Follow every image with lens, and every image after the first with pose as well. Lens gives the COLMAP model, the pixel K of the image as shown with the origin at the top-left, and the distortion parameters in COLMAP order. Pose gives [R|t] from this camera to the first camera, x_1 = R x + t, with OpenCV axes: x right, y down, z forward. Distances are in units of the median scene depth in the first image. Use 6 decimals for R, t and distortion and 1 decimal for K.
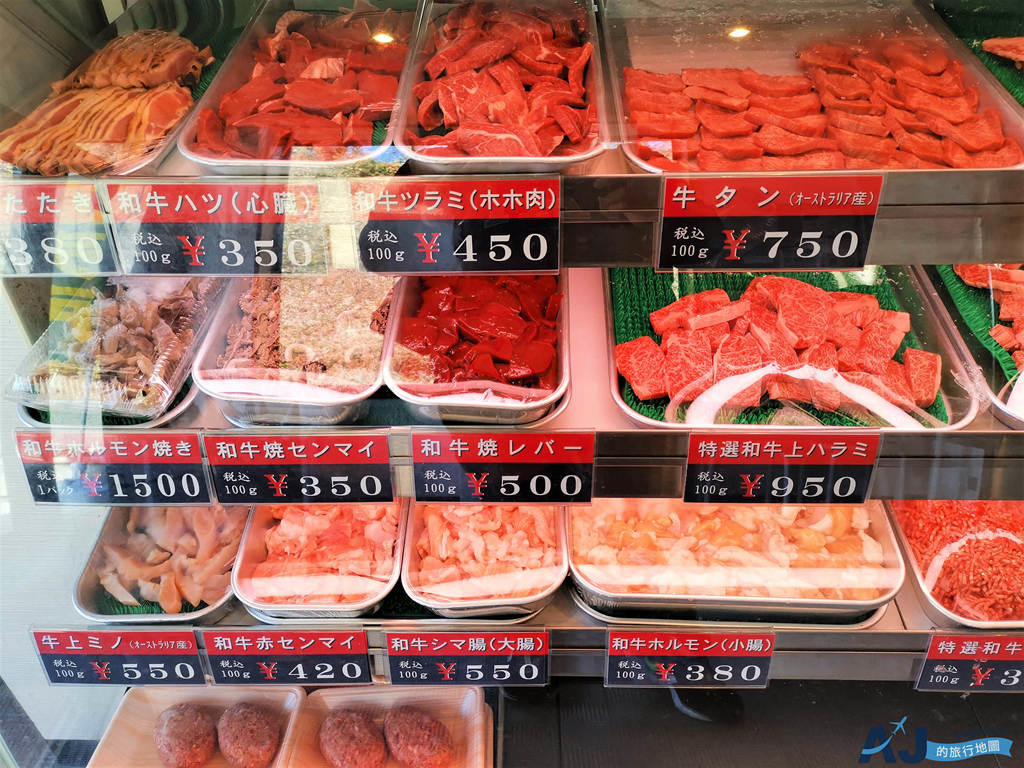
lens RADIAL K [[796.4, 0, 512.0], [0, 796.4, 384.0], [0, 0, 1]] dist [0.036673, -0.010718]
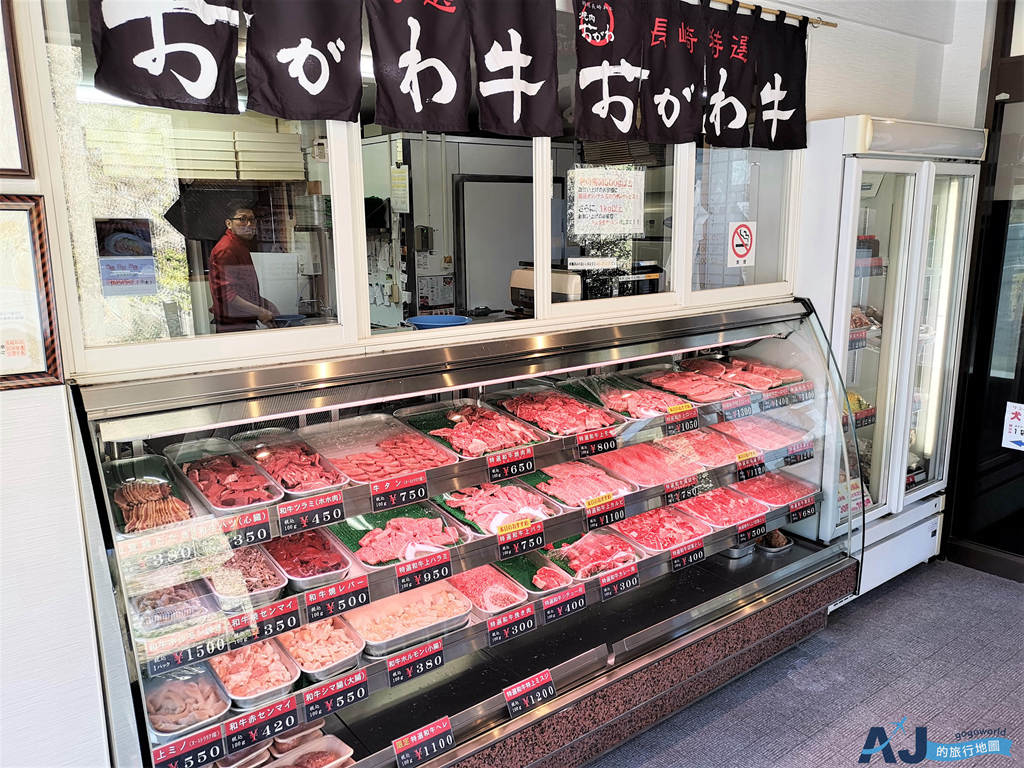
lens RADIAL K [[796.4, 0, 512.0], [0, 796.4, 384.0], [0, 0, 1]] dist [0.036673, -0.010718]
pose [[0.778030, -0.117050, 0.617227, -1.147373], [0.380440, 0.869637, -0.314637, 0.553205], [-0.499935, 0.479615, 0.721134, -1.609434]]
